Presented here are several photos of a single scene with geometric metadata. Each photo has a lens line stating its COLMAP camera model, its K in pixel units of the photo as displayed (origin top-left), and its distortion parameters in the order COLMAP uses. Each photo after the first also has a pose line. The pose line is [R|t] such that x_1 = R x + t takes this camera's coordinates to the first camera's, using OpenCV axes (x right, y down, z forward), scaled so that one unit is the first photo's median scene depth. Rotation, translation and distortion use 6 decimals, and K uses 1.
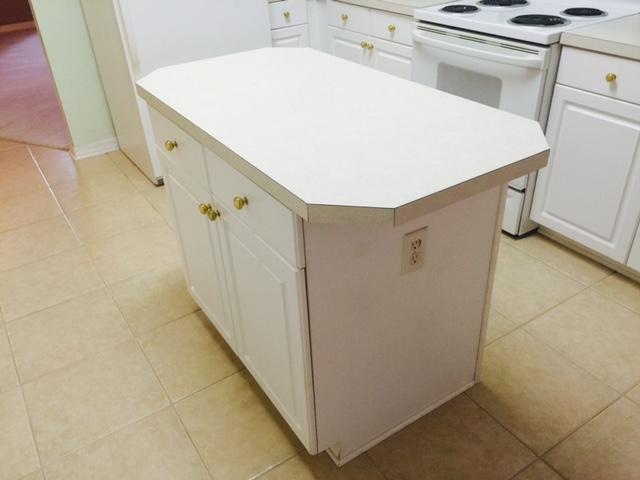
lens RADIAL K [[548.2, 0, 320.9], [0, 548.2, 242.5], [0, 0, 1]] dist [0.097331, -0.139614]
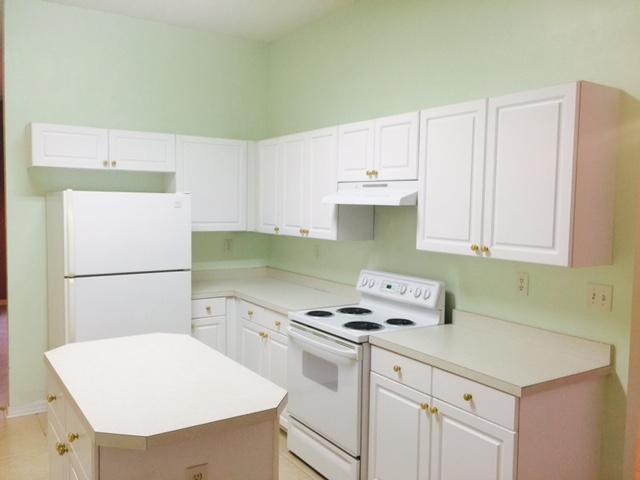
lens RADIAL K [[548.2, 0, 320.9], [0, 548.2, 242.5], [0, 0, 1]] dist [0.097331, -0.139614]
pose [[0.998082, 0.059802, 0.015976, 0.241156], [-0.044839, 0.876430, -0.479437, 0.081427], [-0.042673, 0.477801, 0.877431, -0.294777]]
